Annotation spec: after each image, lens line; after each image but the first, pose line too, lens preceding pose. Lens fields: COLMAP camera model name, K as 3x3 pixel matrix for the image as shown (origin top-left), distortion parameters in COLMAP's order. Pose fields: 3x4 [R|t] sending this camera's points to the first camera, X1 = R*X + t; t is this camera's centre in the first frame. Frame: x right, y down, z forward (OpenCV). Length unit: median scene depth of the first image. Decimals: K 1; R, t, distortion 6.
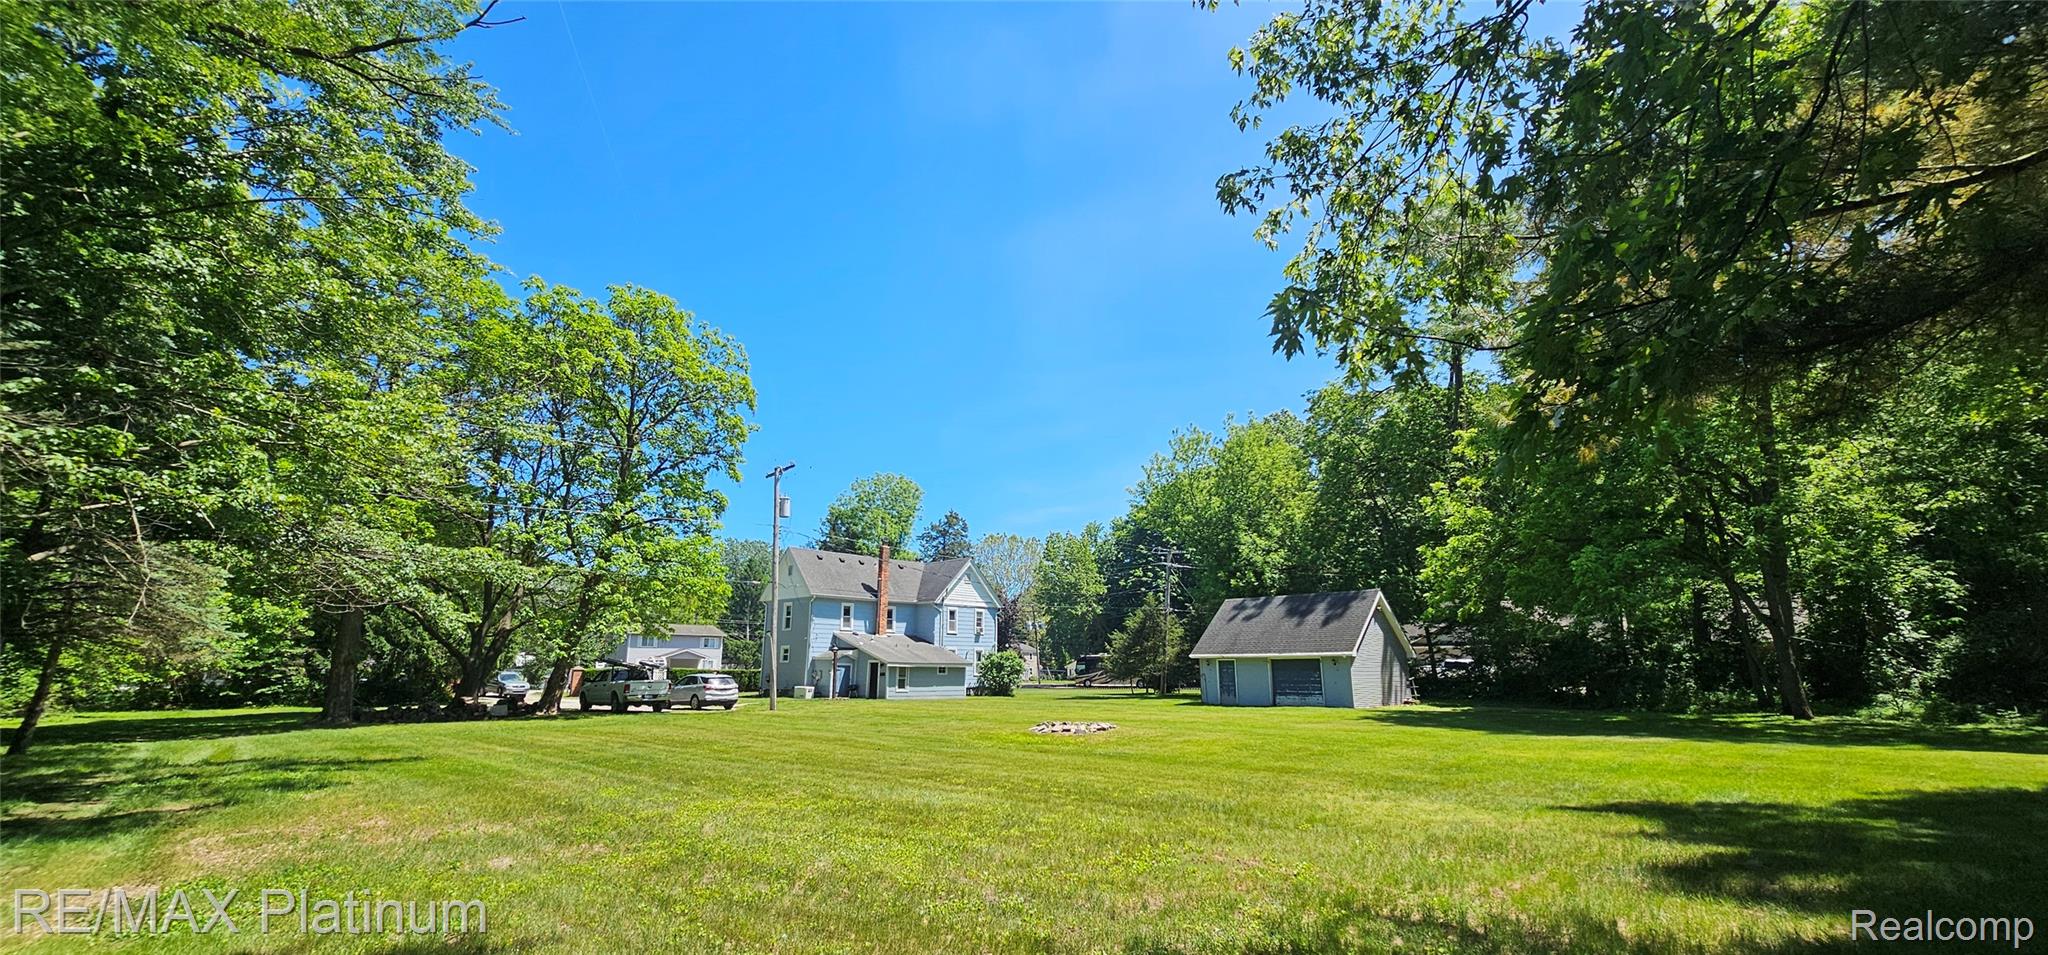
lens RADIAL K [[836.6, 0, 1023.1], [0, 836.6, 482.5], [0, 0, 1]] dist [0.002023, -0.000904]
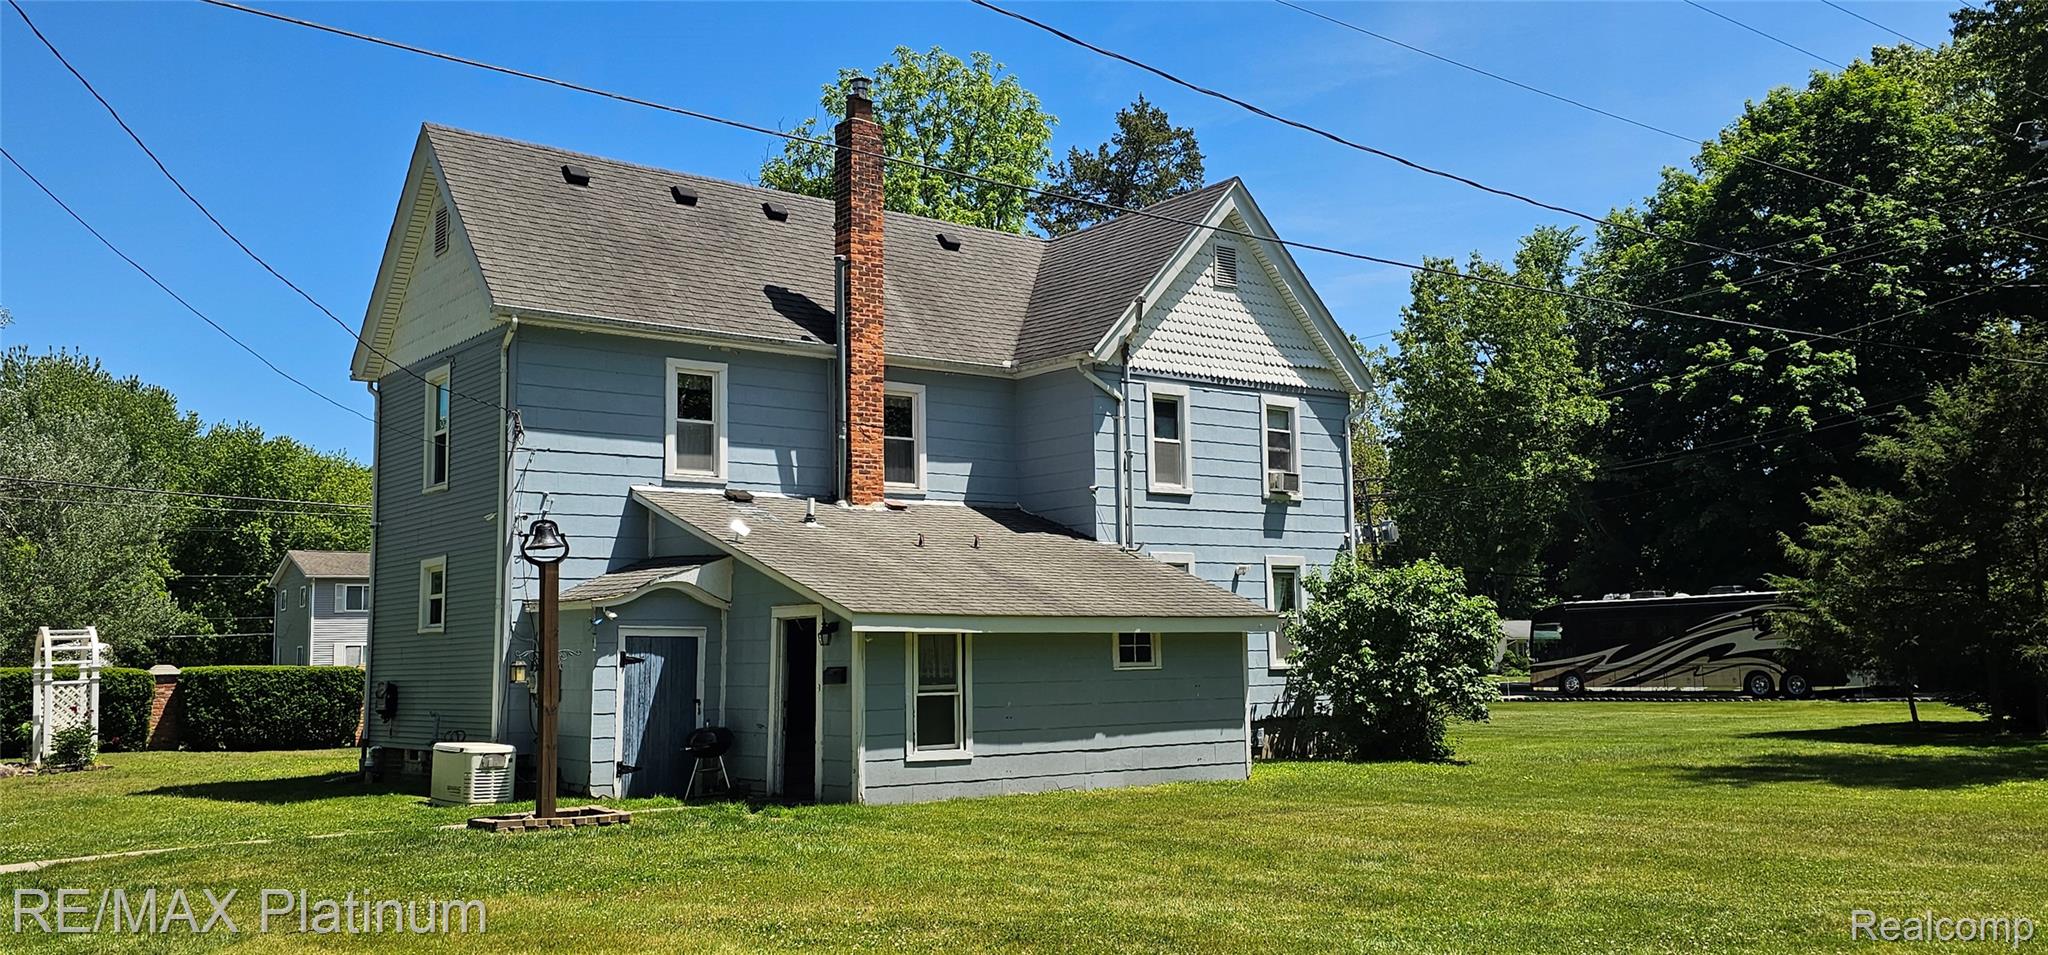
lens RADIAL K [[1688.2, 0, 1031.5], [0, 1688.2, 468.8], [0, 0, 1]] dist [0.080003, -0.004355]
pose [[0.987902, -0.038268, -0.150284, -0.052740], [0.054807, 0.992693, 0.107503, 0.121457], [0.145072, -0.114439, 0.982781, 0.537639]]
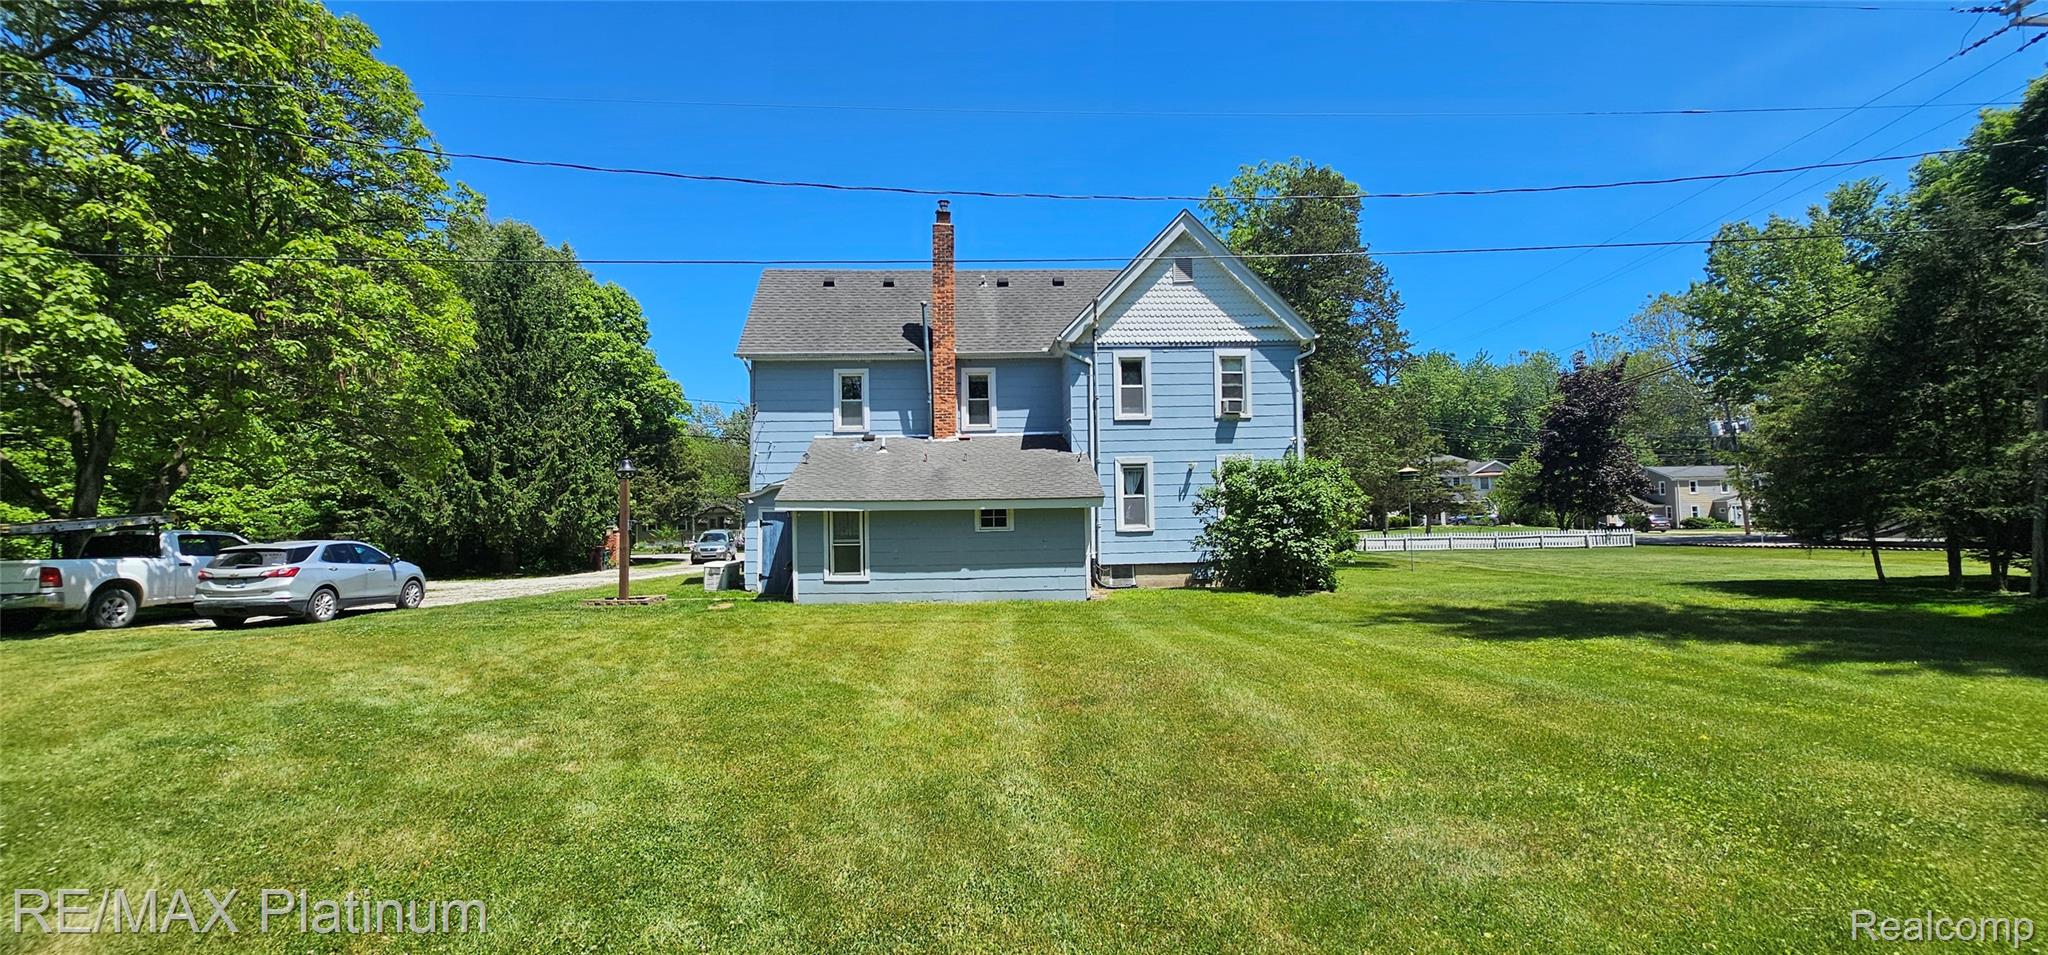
lens RADIAL K [[836.6, 0, 985.0], [0, 836.6, 482.2], [0, 0, 1]] dist [0.002023, -0.000904]
pose [[0.707902, -0.049508, -0.704574, 0.129588], [0.173780, 0.979084, 0.105804, 0.157753], [0.684599, -0.197340, 0.701699, 0.695179]]
